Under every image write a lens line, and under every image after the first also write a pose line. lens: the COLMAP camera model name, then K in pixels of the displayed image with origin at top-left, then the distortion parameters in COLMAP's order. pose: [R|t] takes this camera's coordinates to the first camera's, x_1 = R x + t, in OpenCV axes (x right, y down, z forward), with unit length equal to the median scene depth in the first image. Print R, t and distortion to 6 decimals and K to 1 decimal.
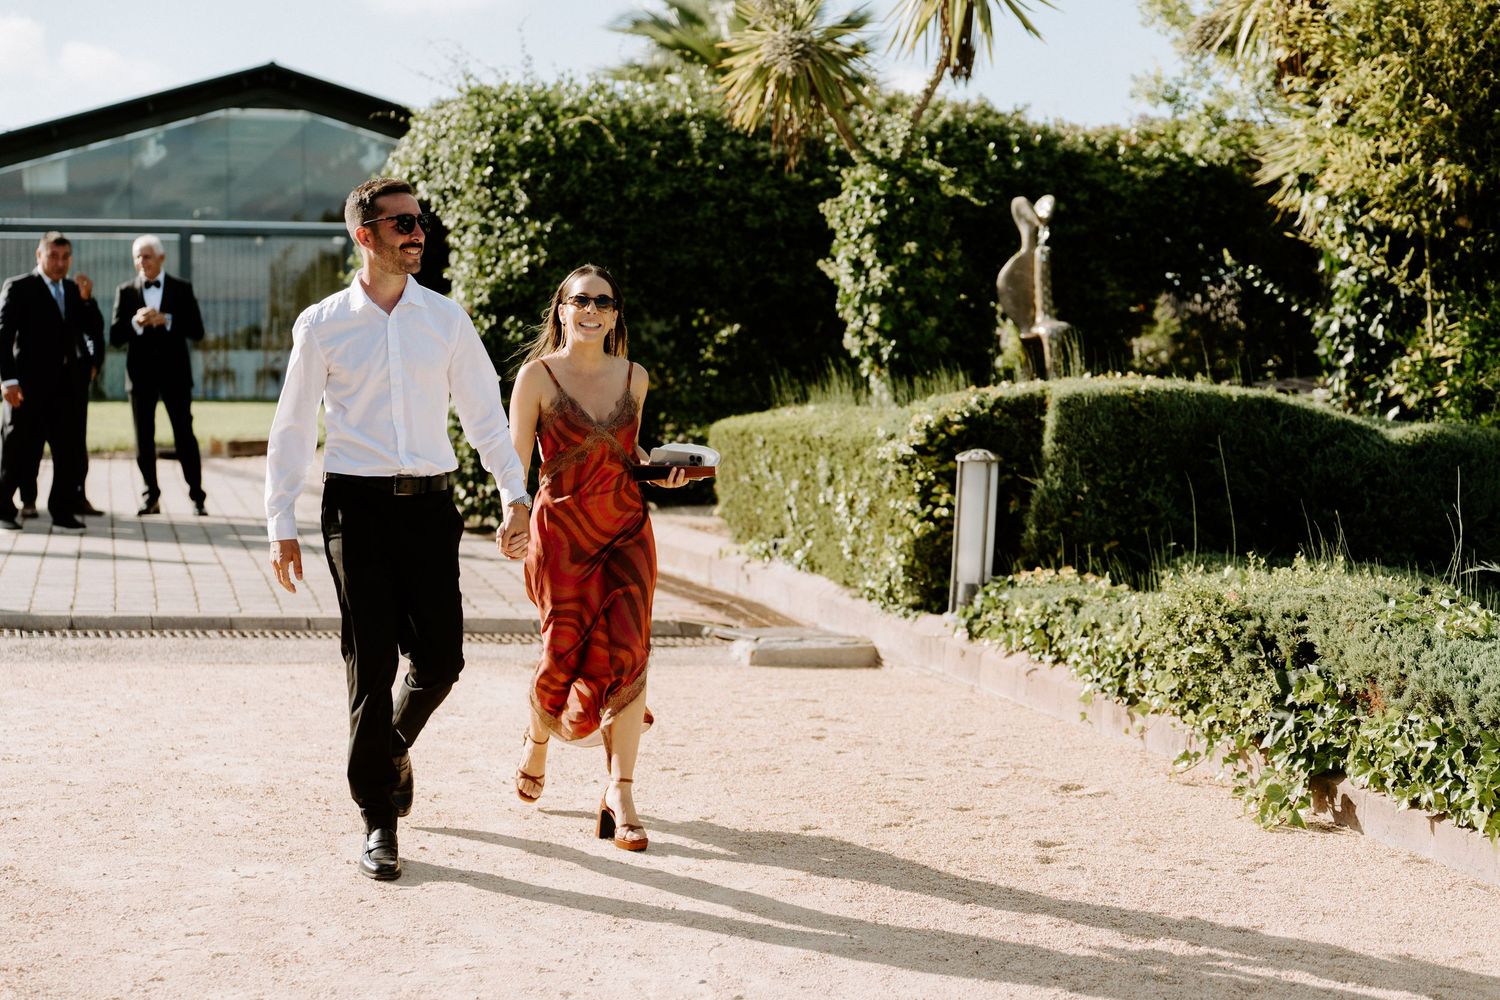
lens RADIAL K [[2547.1, 0, 750.0], [0, 2547.1, 500.0], [0, 0, 1]] dist [0.050033, 0.062053]
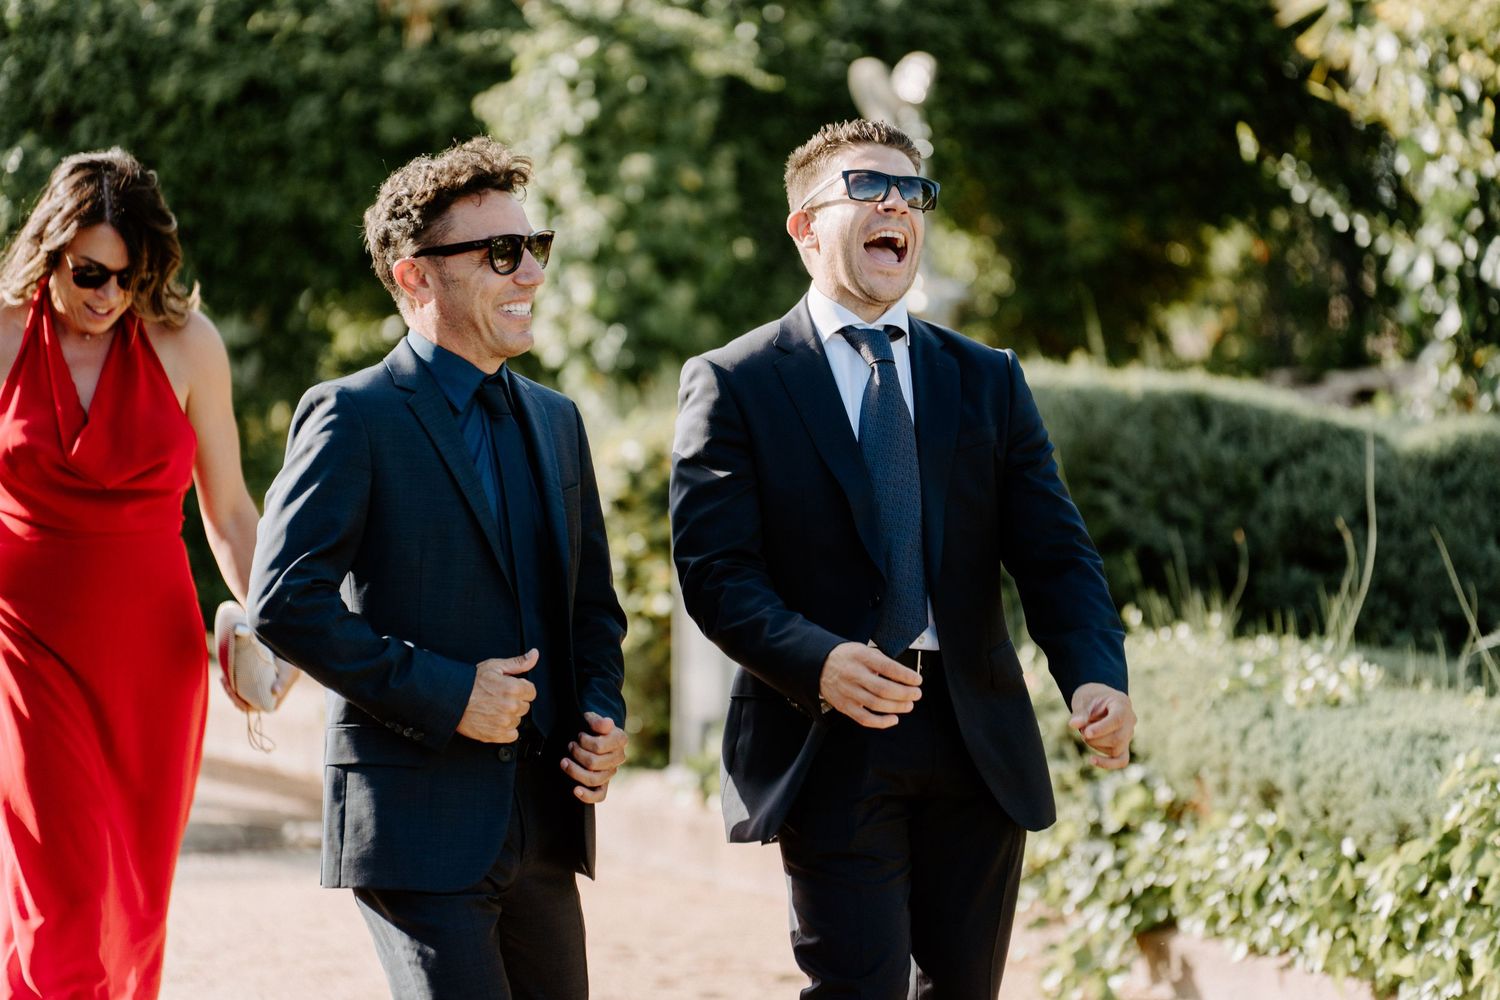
lens RADIAL K [[6447.5, 0, 750.0], [0, 6447.5, 500.0], [0, 0, 1]] dist [-0.084871, 0.054538]
pose [[0.998430, -0.053587, 0.016286, 0.060085], [0.054254, 0.997569, -0.043729, 0.039247], [-0.013903, 0.044544, 0.998911, -0.432906]]
